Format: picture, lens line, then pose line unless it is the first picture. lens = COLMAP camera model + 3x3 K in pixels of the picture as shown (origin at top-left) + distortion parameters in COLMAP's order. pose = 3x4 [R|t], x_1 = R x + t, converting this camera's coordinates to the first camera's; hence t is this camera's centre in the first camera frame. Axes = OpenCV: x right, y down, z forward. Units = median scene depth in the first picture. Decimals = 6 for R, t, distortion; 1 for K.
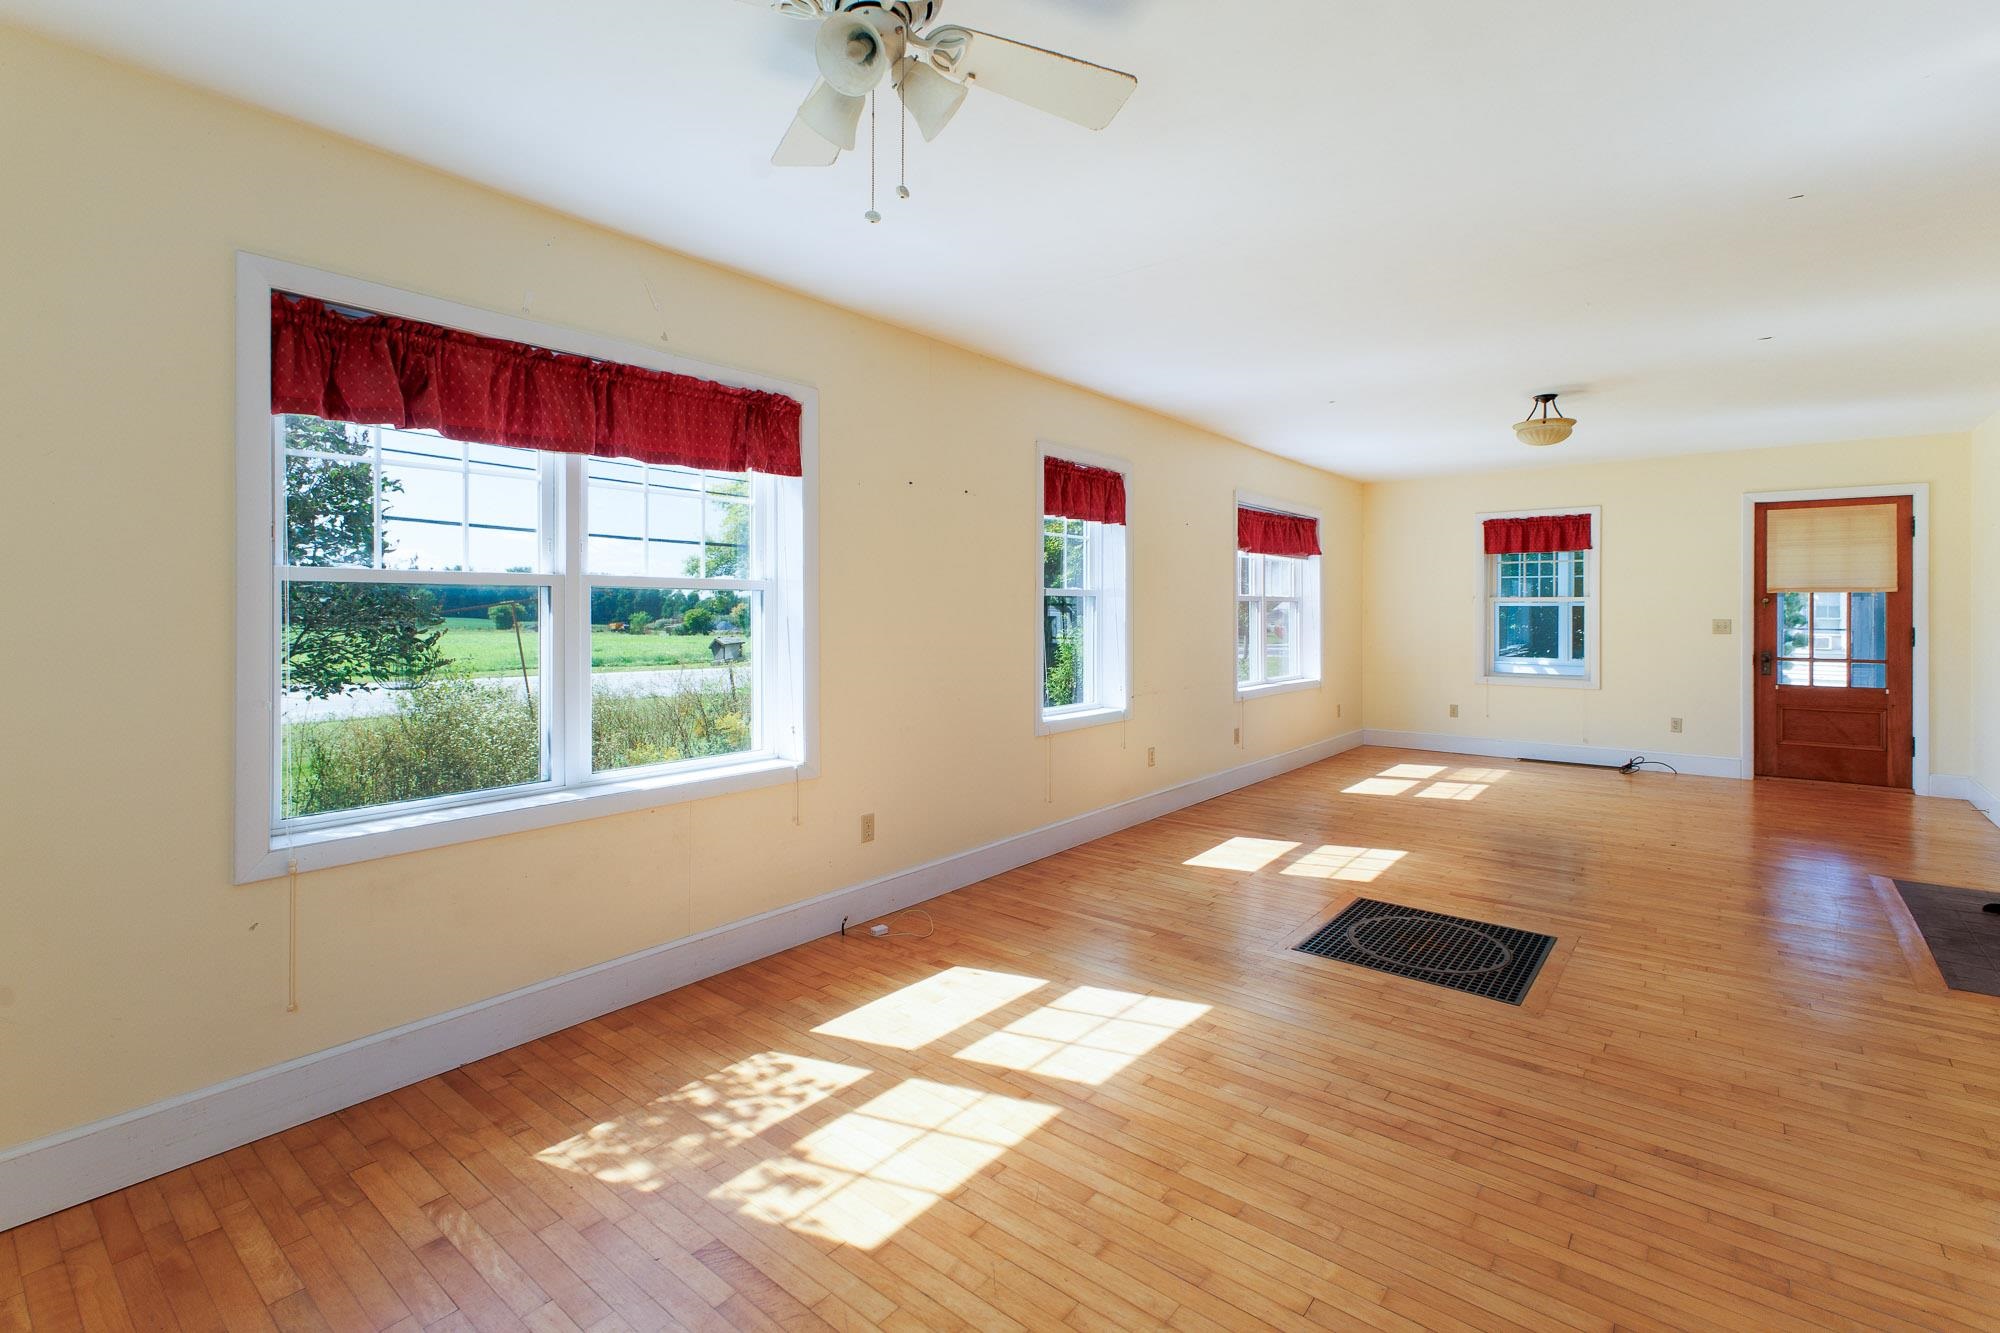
lens RADIAL K [[905.3, 0, 1001.6], [0, 905.3, 606.5], [0, 0, 1]] dist [0.001107, 0.000121]
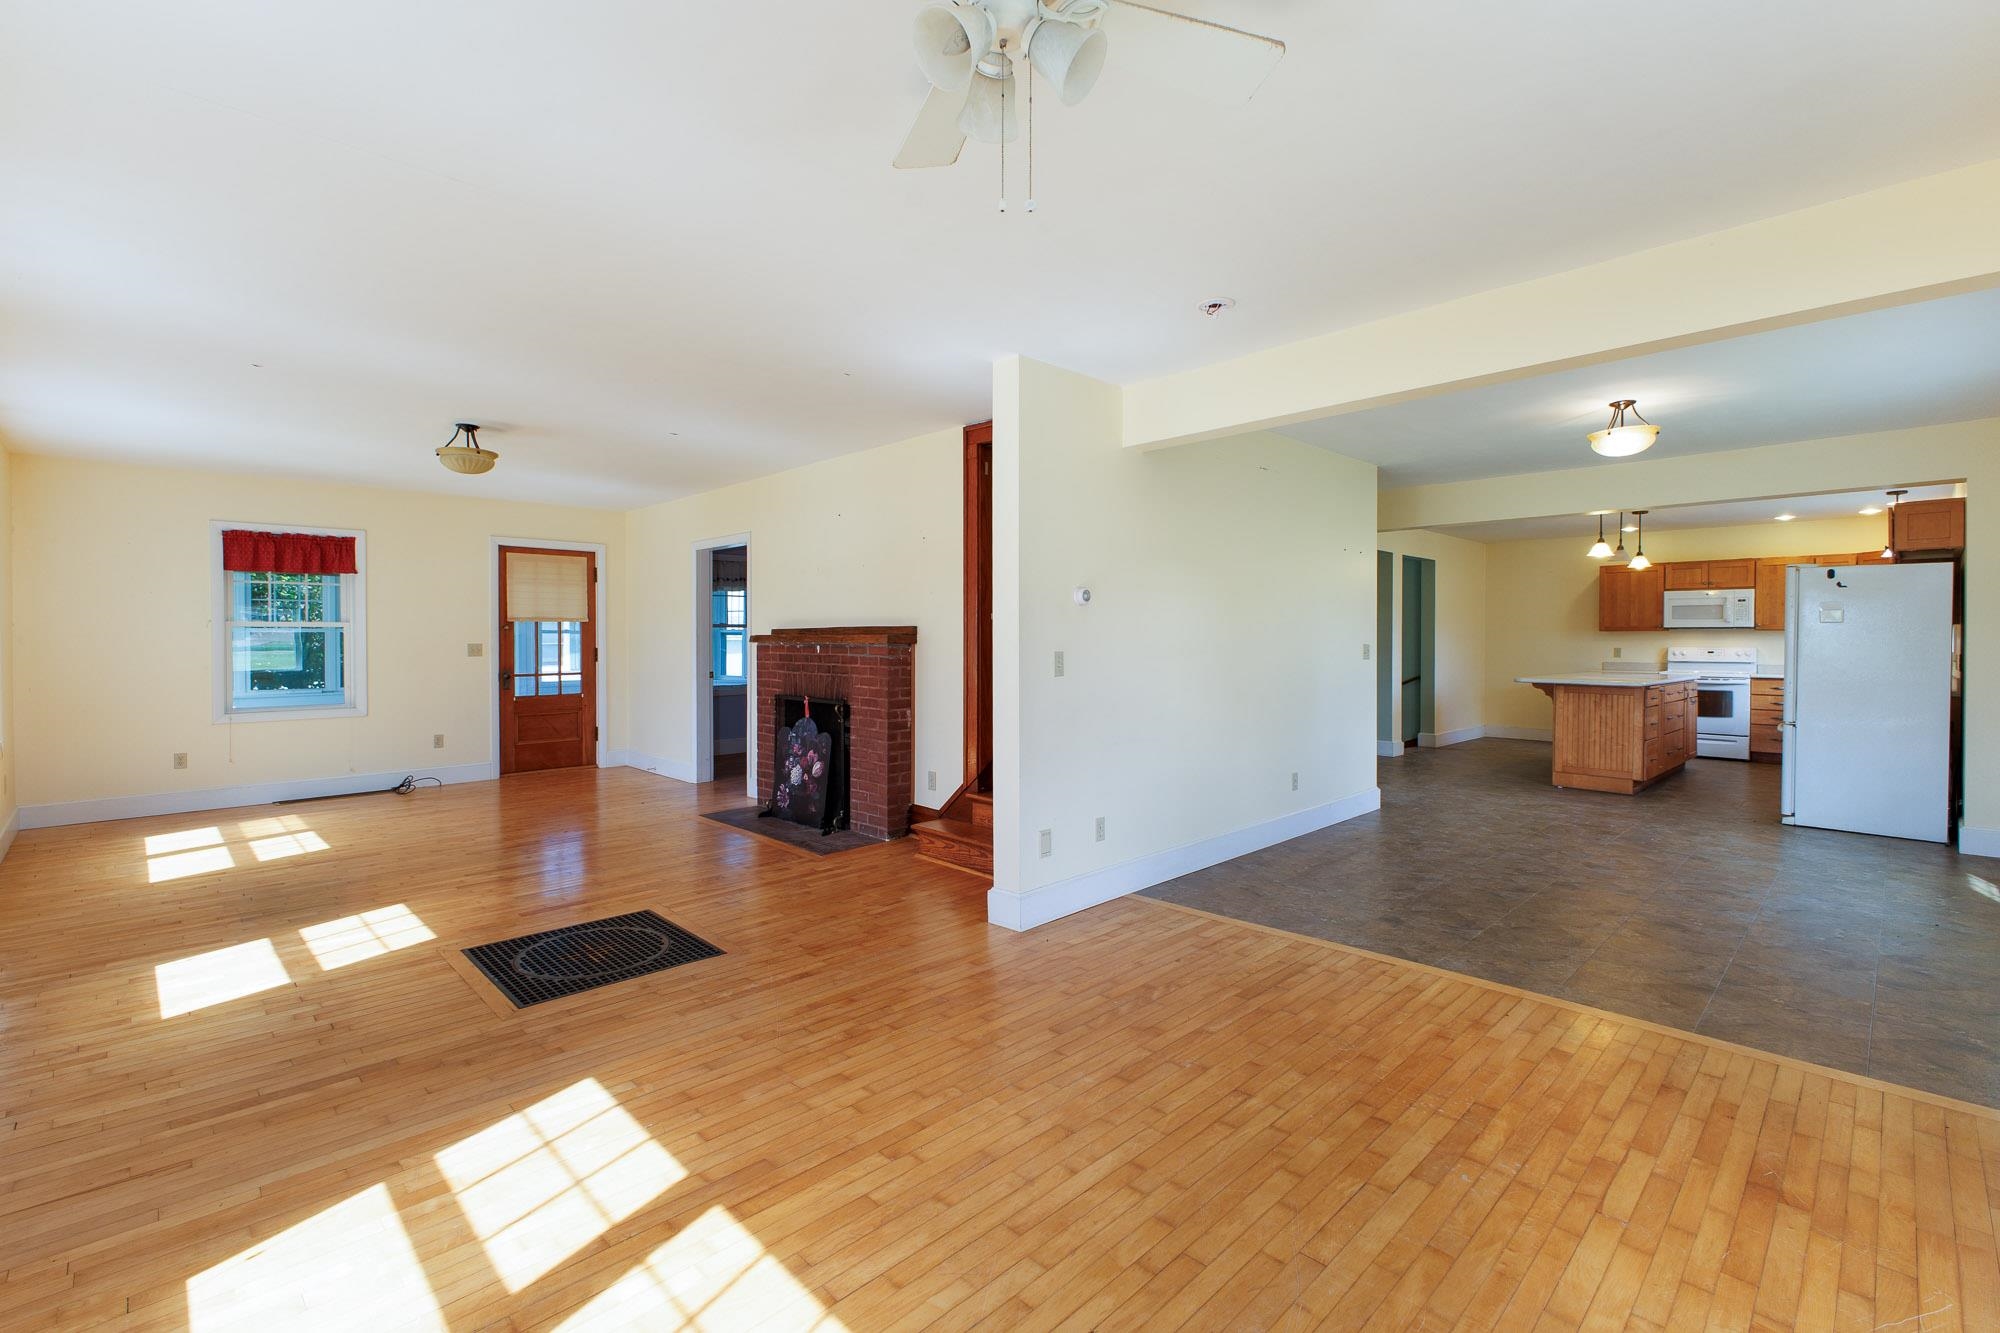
lens RADIAL K [[884.2, 0, 1010.3], [0, 884.2, 645.5], [0, 0, 1]] dist [0.005620, -0.000082]
pose [[0.101653, -0.012571, 0.994741, -0.277856], [0.000336, 0.999921, 0.012602, 0.003011], [-0.994820, -0.000947, 0.101649, 0.234122]]
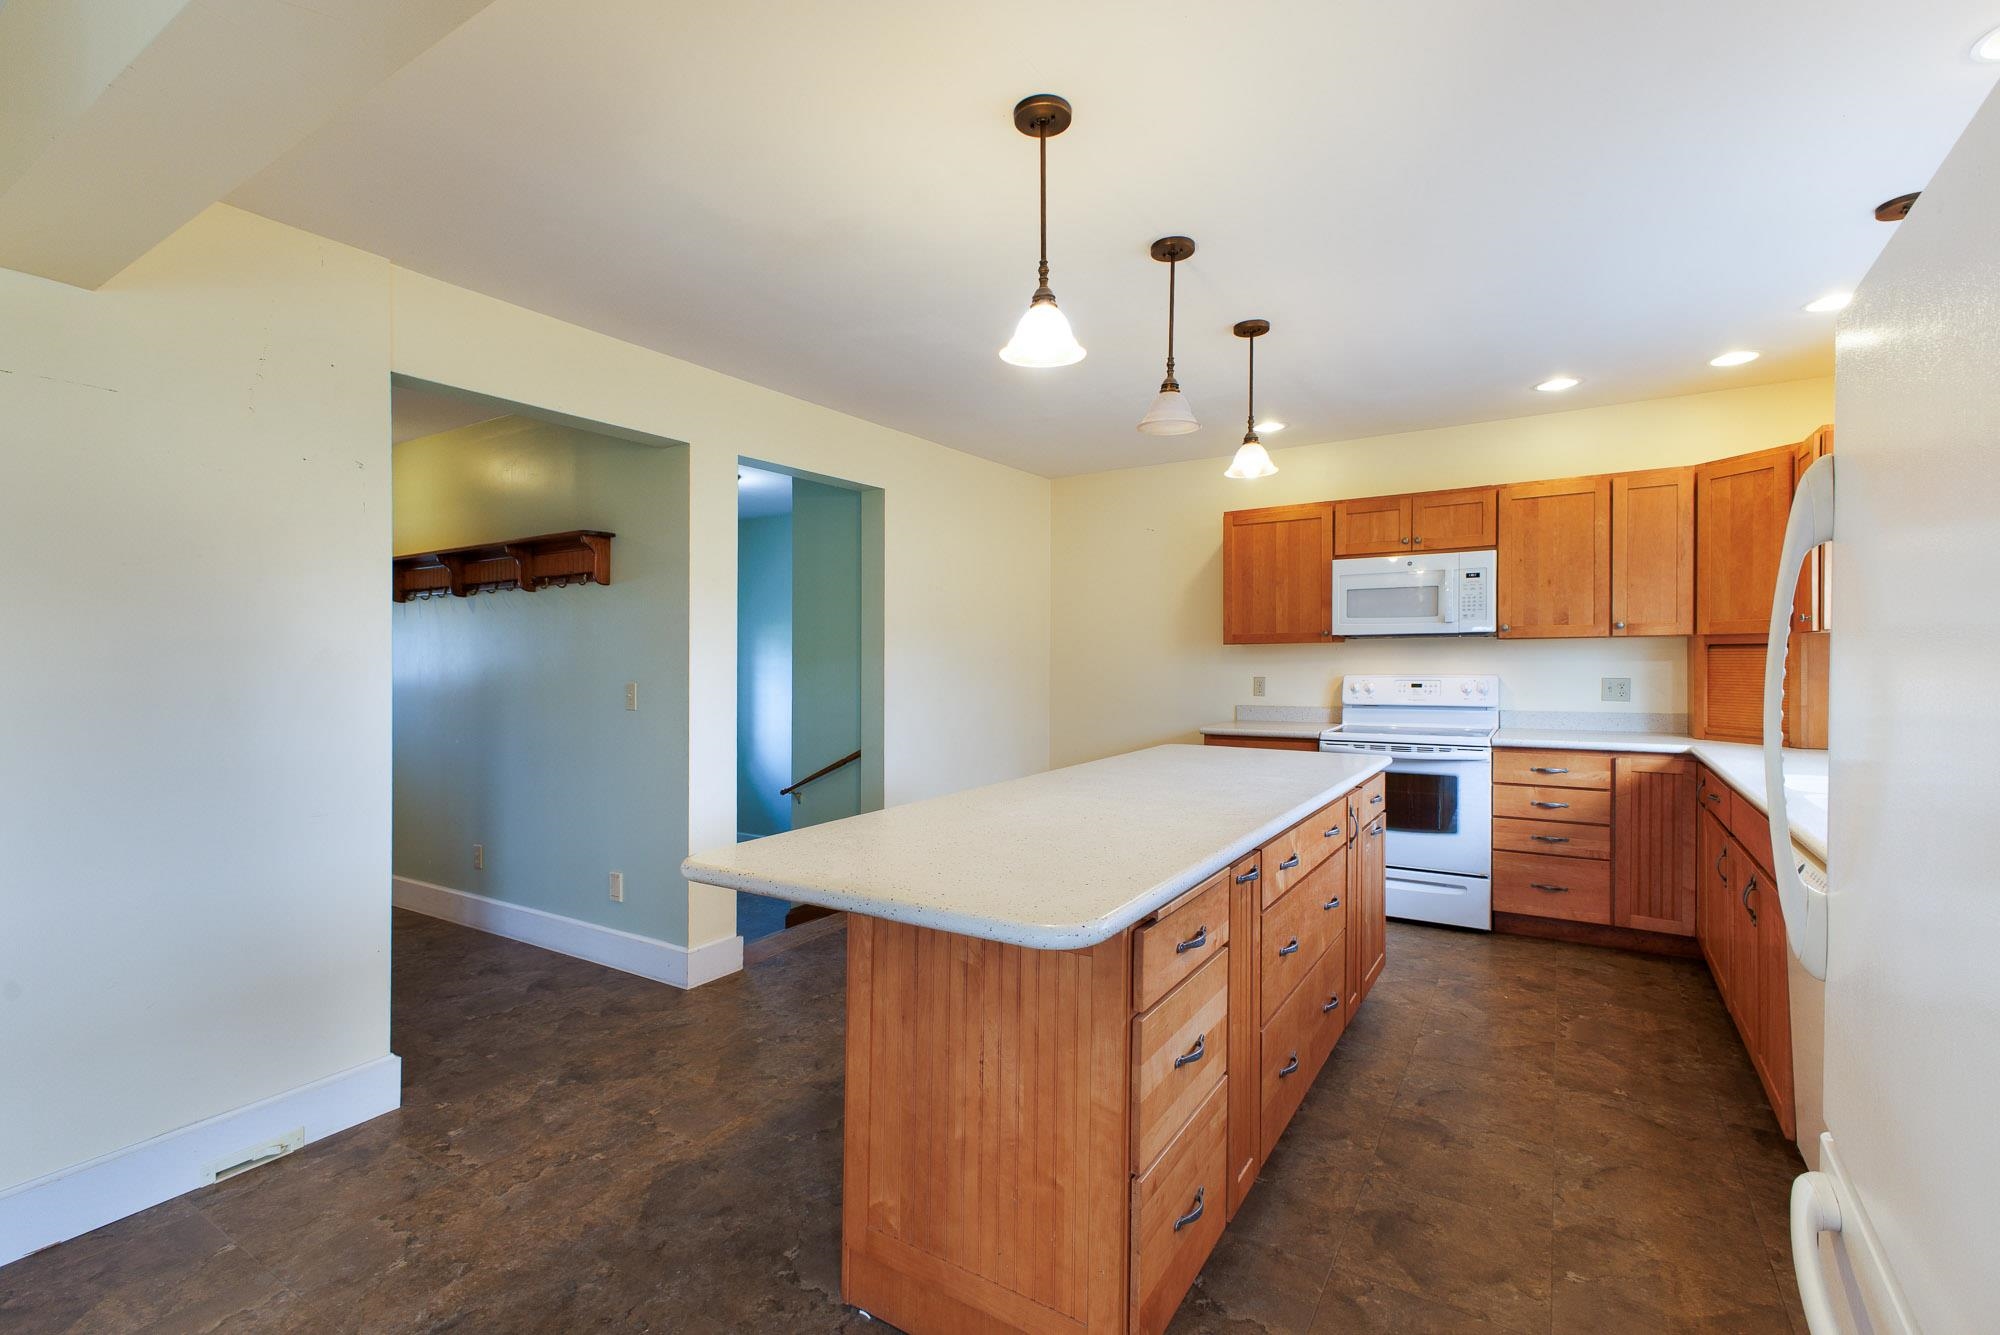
lens RADIAL K [[873.9, 0, 1025.8], [0, 873.9, 661.2], [0, 0, 1]] dist [0.000810, 0.000025]
pose [[-0.138484, -0.016564, 0.990226, 0.712118], [0.008929, 0.999799, 0.017972, -0.002542], [-0.990324, 0.011331, -0.138308, -0.402139]]
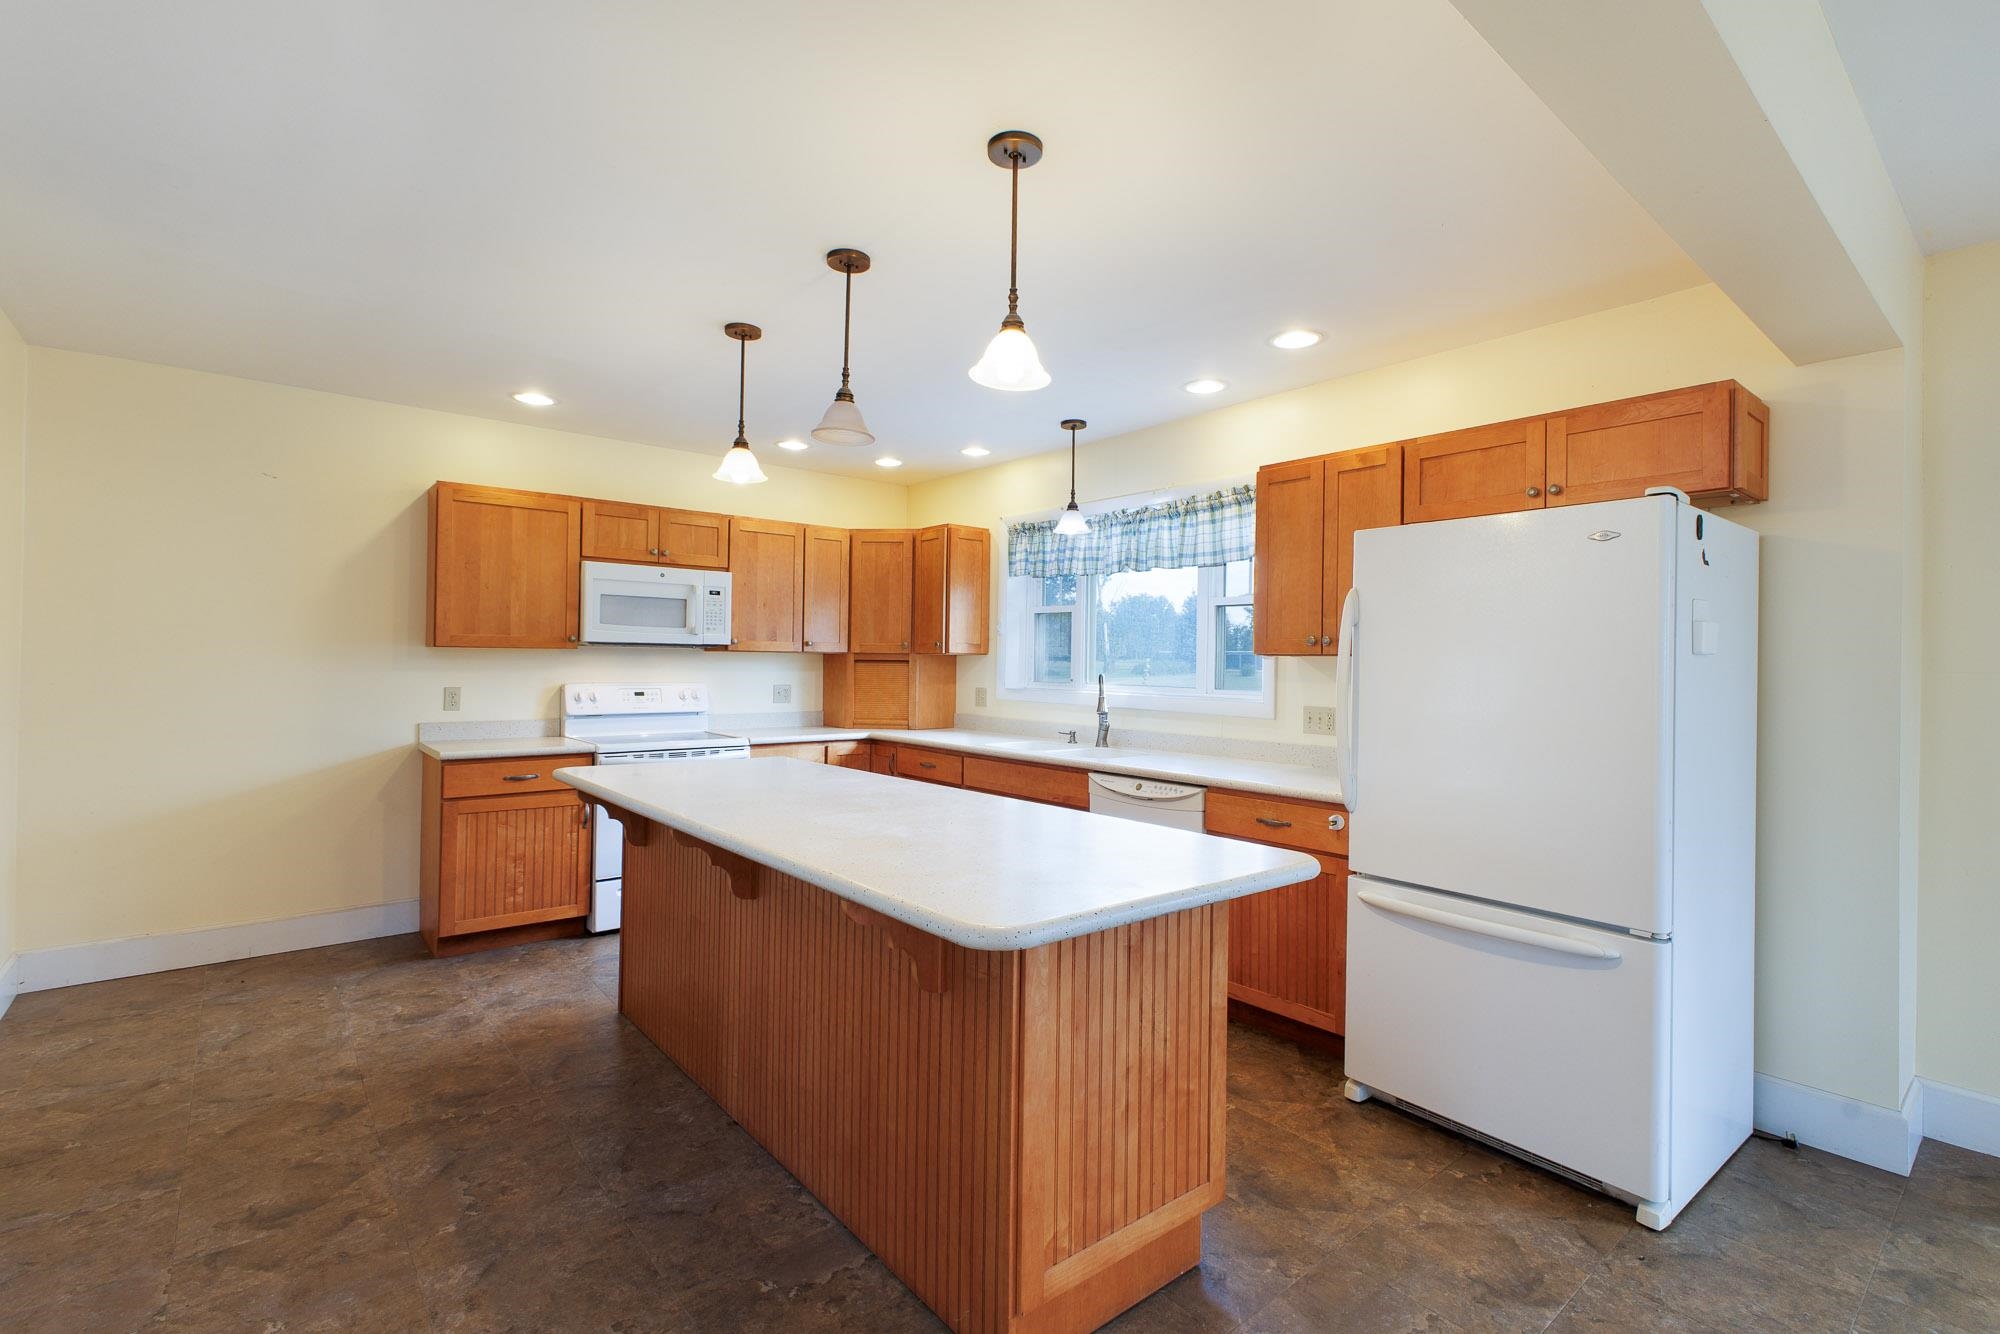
lens RADIAL K [[884.2, 0, 1010.3], [0, 884.2, 646.0], [0, 0, 1]] dist [0.005620, -0.000082]
pose [[-0.982922, -0.017734, 0.183168, 0.950028], [-0.021556, 0.999589, -0.018891, 0.000802], [-0.182757, -0.022517, -0.982900, -0.135980]]
